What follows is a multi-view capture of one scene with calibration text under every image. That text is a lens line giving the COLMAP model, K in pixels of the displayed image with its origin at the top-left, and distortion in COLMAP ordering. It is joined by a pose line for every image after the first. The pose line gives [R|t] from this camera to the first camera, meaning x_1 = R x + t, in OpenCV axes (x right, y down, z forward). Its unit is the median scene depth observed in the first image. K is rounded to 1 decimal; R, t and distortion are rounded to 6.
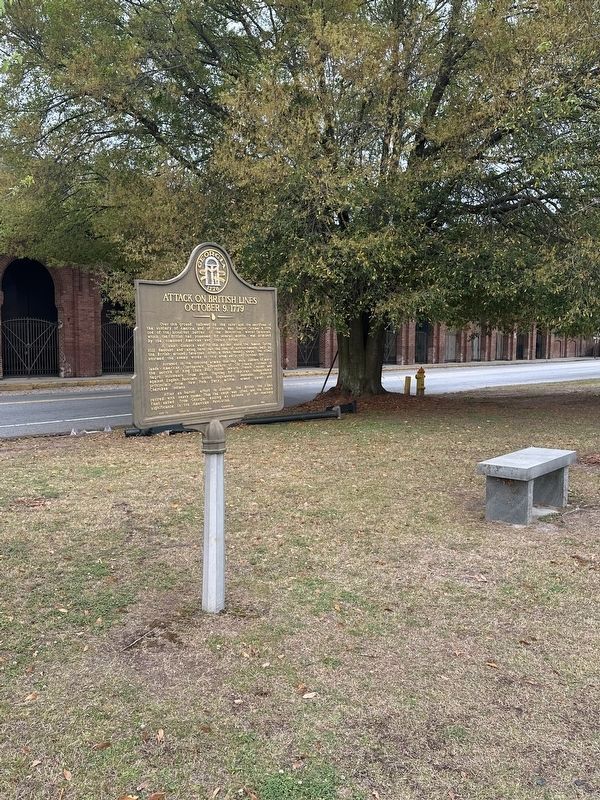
lens RADIAL K [[740.9, 0, 300.0], [0, 740.9, 400.0], [0, 0, 1]] dist [0.170722, -0.397004]
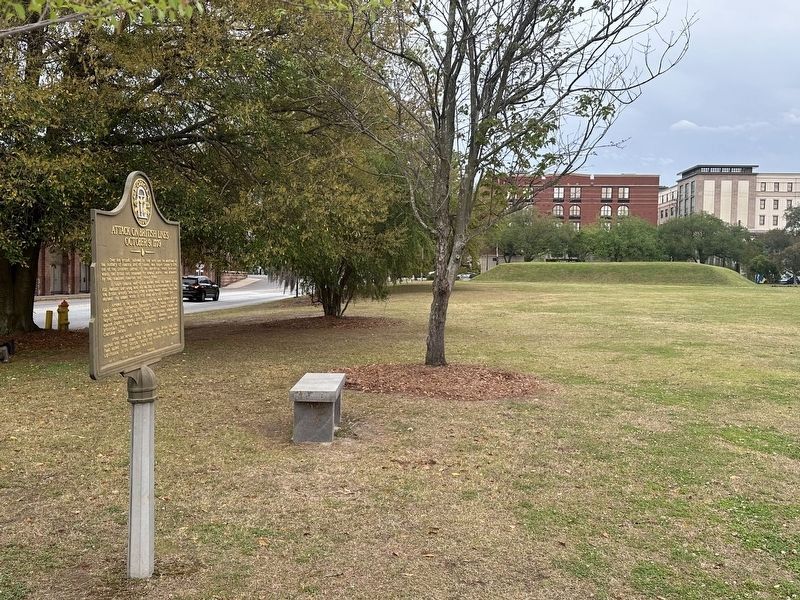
lens RADIAL K [[740.9, 0, 400.0], [0, 740.9, 300.0], [0, 0, 1]] dist [0.170722, -0.397004]
pose [[0.770245, -0.010720, 0.637658, -0.408842], [0.036565, 0.998956, -0.027375, -0.014054], [-0.636699, 0.044401, 0.769833, 0.080289]]
